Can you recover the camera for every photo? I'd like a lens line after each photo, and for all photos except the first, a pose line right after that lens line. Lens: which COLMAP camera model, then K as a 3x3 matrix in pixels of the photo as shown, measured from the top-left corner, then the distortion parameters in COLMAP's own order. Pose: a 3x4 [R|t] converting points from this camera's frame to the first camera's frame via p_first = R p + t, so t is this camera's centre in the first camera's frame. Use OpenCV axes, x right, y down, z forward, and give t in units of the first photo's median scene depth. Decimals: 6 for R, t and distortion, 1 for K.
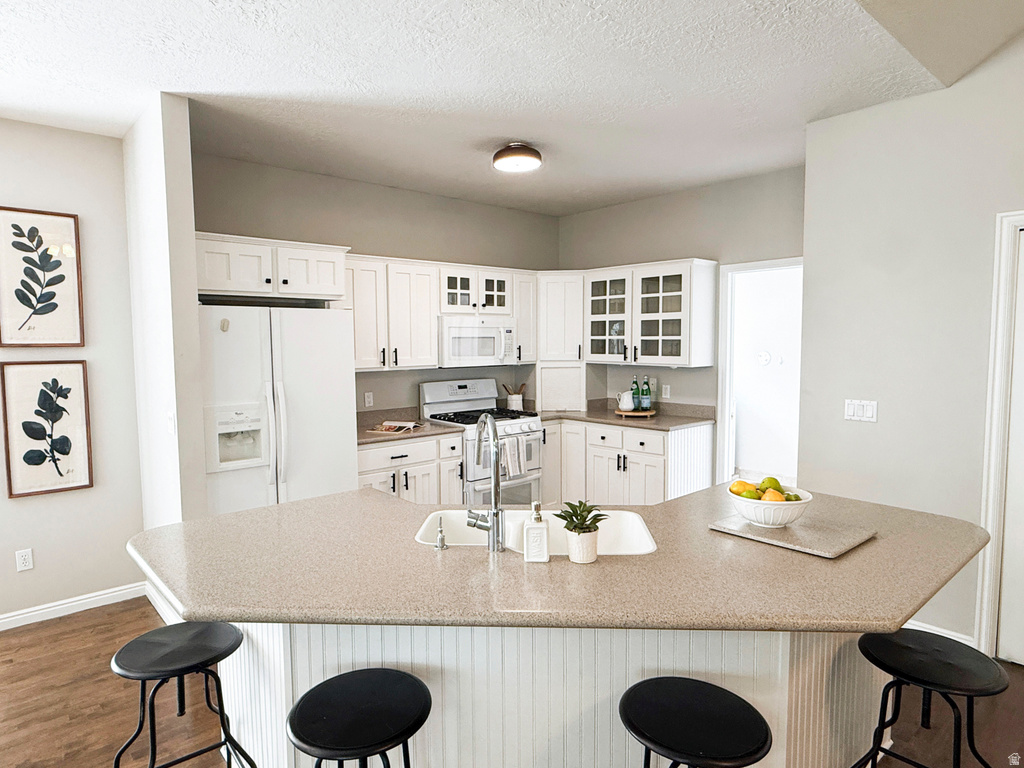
lens RADIAL K [[615.2, 0, 512.0], [0, 615.2, 384.0], [0, 0, 1]] dist [-0.001136, -0.001118]
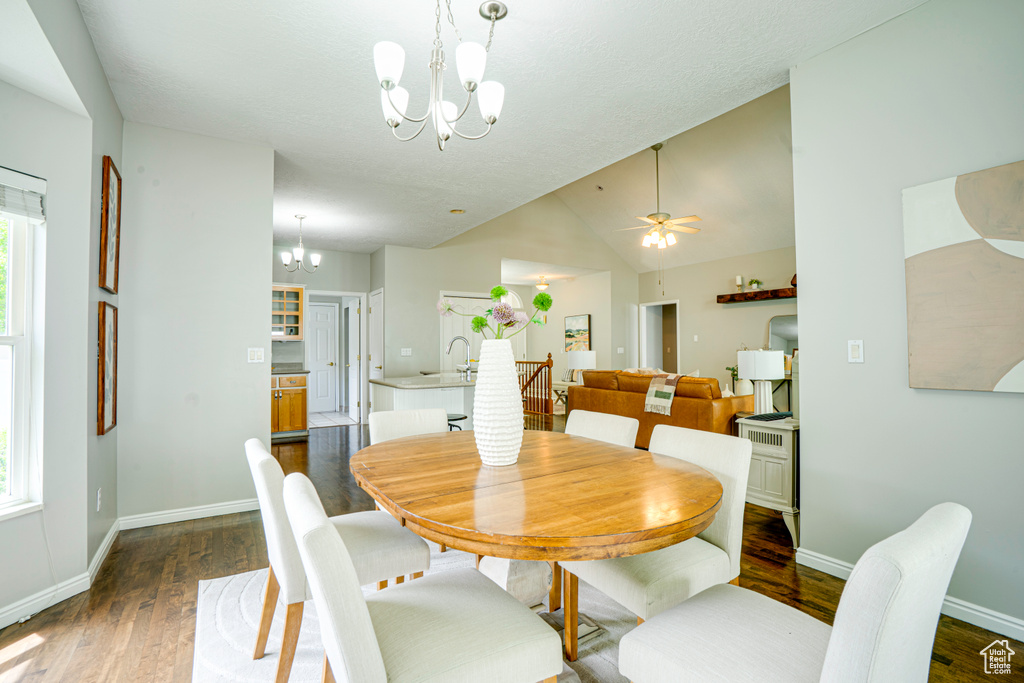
lens RADIAL K [[472.4, 0, 512.0], [0, 472.4, 341.5], [0, 0, 1]] dist [-0.057242, 0.021828]
pose [[0.163882, 0.021279, 0.986250, -0.979055], [0.075603, 0.996556, -0.034064, 0.069582], [-0.983579, 0.080146, 0.161709, 0.120746]]
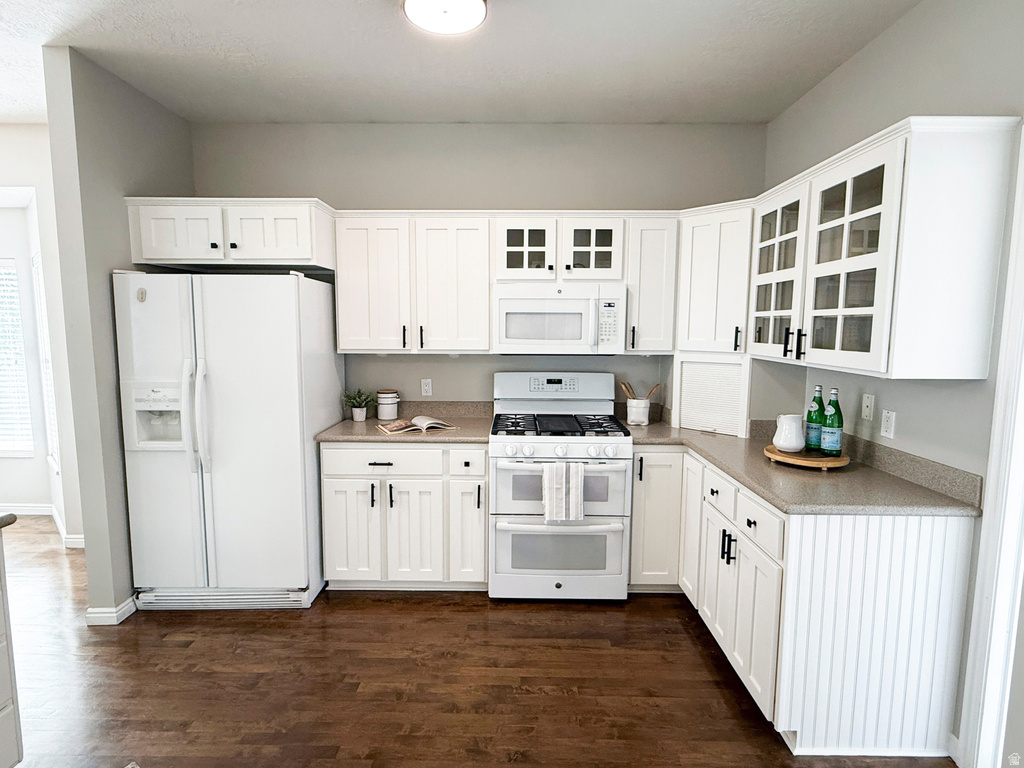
lens RADIAL K [[534.9, 0, 512.0], [0, 534.9, 384.0], [0, 0, 1]] dist [0.000048, -0.000190]
pose [[0.741756, 0.083466, -0.665456, 0.324504], [-0.059893, 0.996505, 0.058228, -0.027817], [0.667991, -0.003335, 0.744162, 0.509156]]
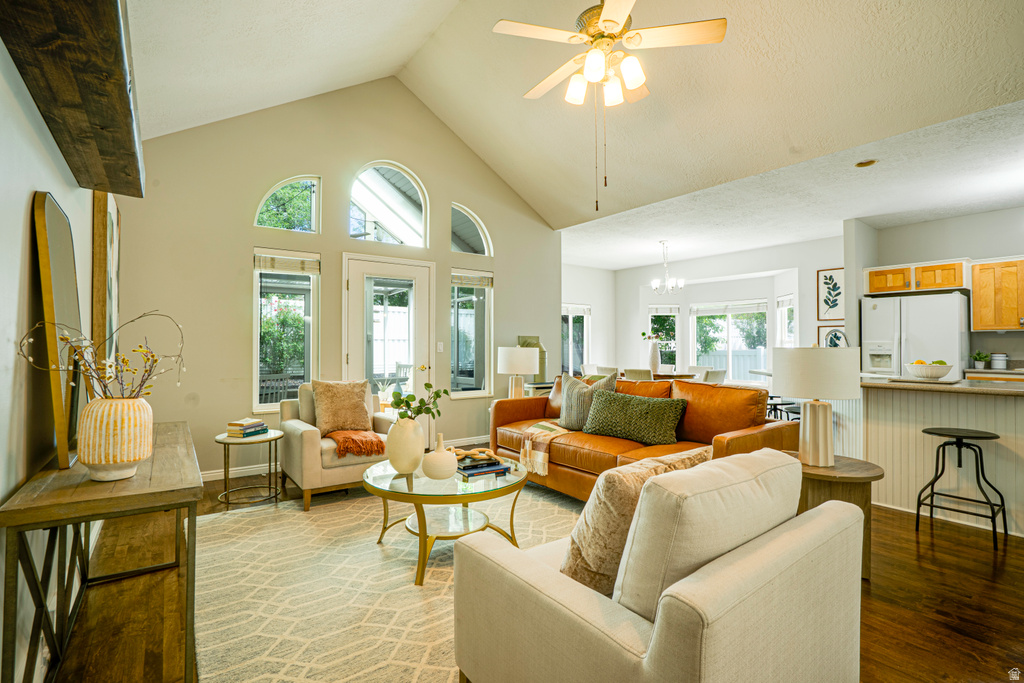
lens RADIAL K [[472.4, 0, 512.0], [0, 472.4, 341.5], [0, 0, 1]] dist [-0.057242, 0.021828]
pose [[-0.064095, -0.000817, -0.997943, 0.877820], [-0.070424, 0.997510, 0.003706, 0.080799], [0.995456, 0.070516, -0.063993, -0.151094]]
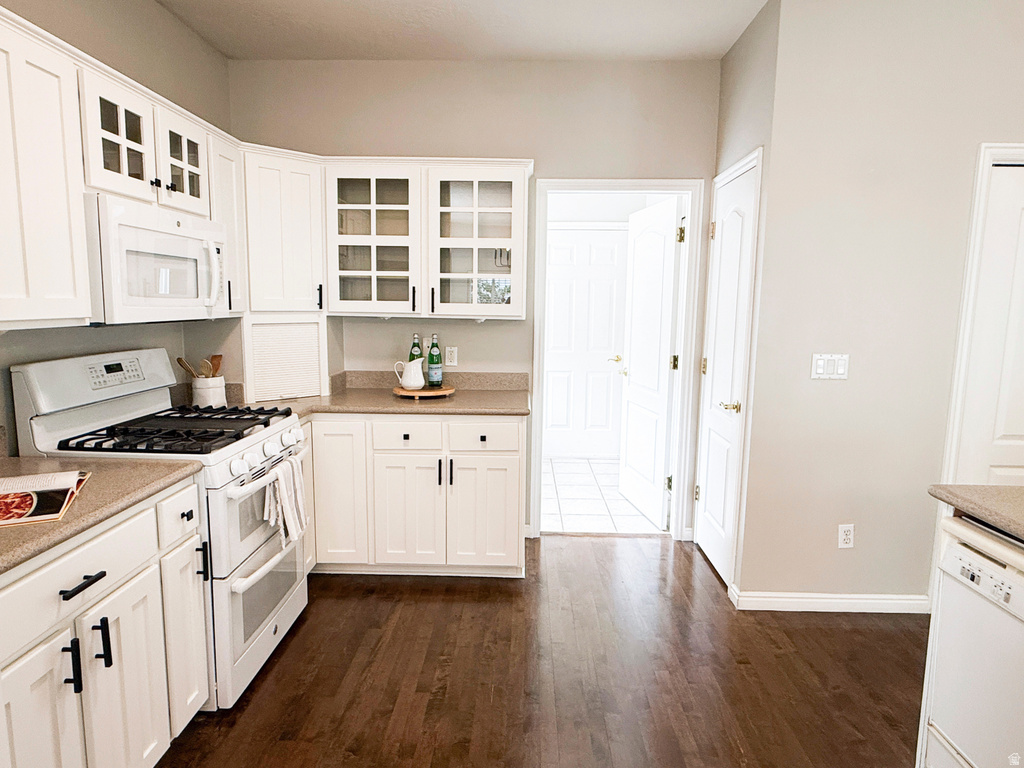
lens RADIAL K [[615.2, 0, 512.0], [0, 615.2, 384.0], [0, 0, 1]] dist [-0.001136, -0.001118]
pose [[0.680907, -0.081513, 0.727820, -0.219575], [0.035206, 0.996281, 0.078644, -0.009239], [-0.731523, -0.027926, 0.681244, 0.502603]]
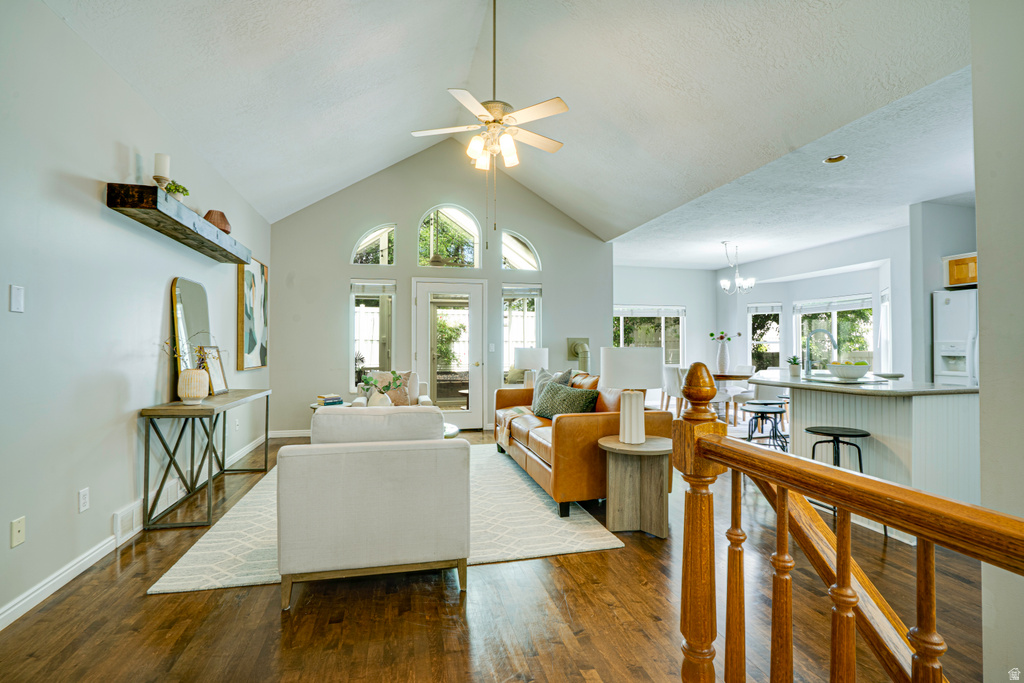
lens RADIAL K [[472.4, 0, 512.0], [0, 472.4, 341.5], [0, 0, 1]] dist [-0.057242, 0.021828]
pose [[-0.449179, -0.002084, -0.893439, 0.984062], [-0.059637, 0.997837, 0.027656, 0.051382], [0.891449, 0.065705, -0.448332, 0.271251]]
